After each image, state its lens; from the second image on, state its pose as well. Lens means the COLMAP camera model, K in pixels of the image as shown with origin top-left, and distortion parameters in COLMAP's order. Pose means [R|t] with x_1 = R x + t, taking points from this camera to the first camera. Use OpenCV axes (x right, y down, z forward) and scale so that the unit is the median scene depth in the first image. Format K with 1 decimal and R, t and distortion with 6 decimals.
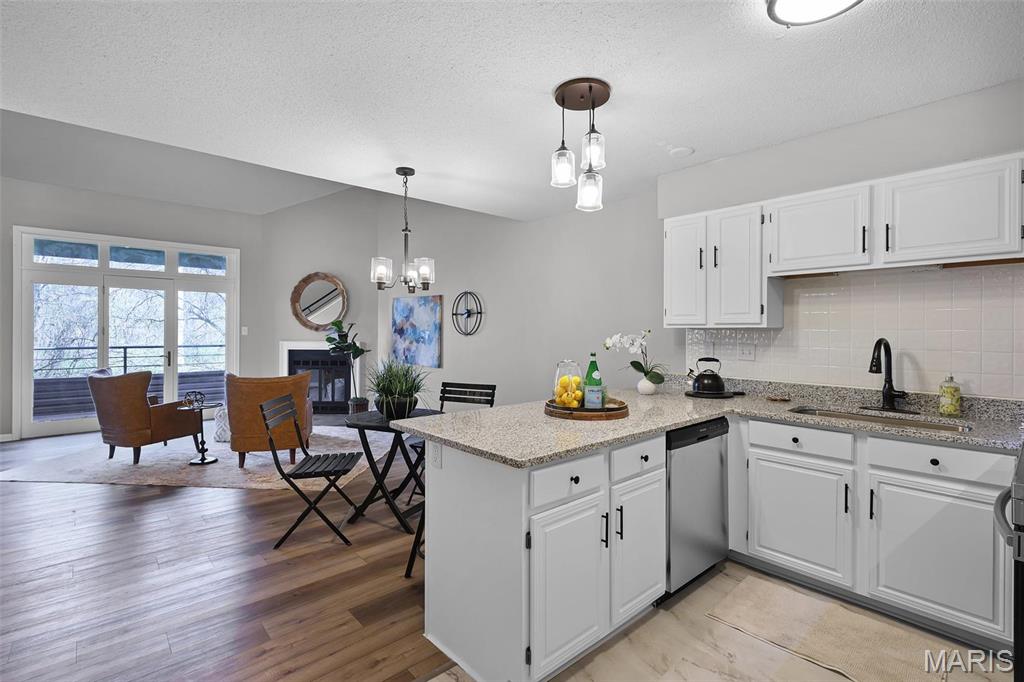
lens RADIAL K [[476.7, 0, 512.8], [0, 476.7, 338.6], [0, 0, 1]] dist [0.001798, 0.000189]
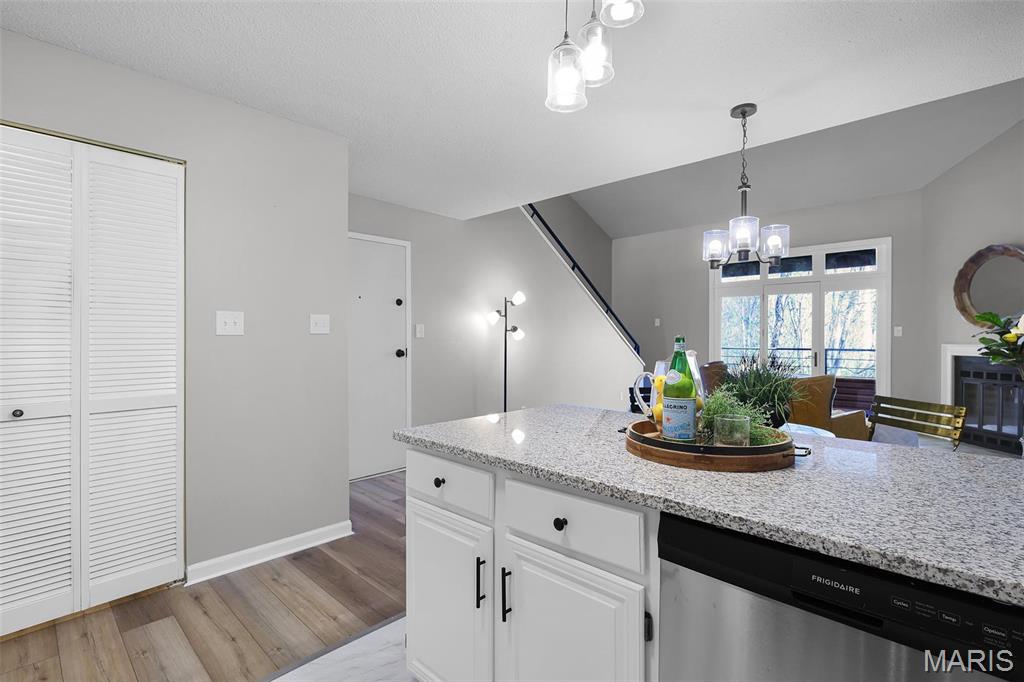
lens RADIAL K [[456.8, 0, 492.5], [0, 456.8, 341.9], [0, 0, 1]] dist [-0.003009, -0.000316]
pose [[0.082133, 0.004535, -0.996611, 0.200716], [-0.016048, 0.999866, 0.003227, 0.011806], [0.996492, 0.015729, 0.082195, 0.225329]]
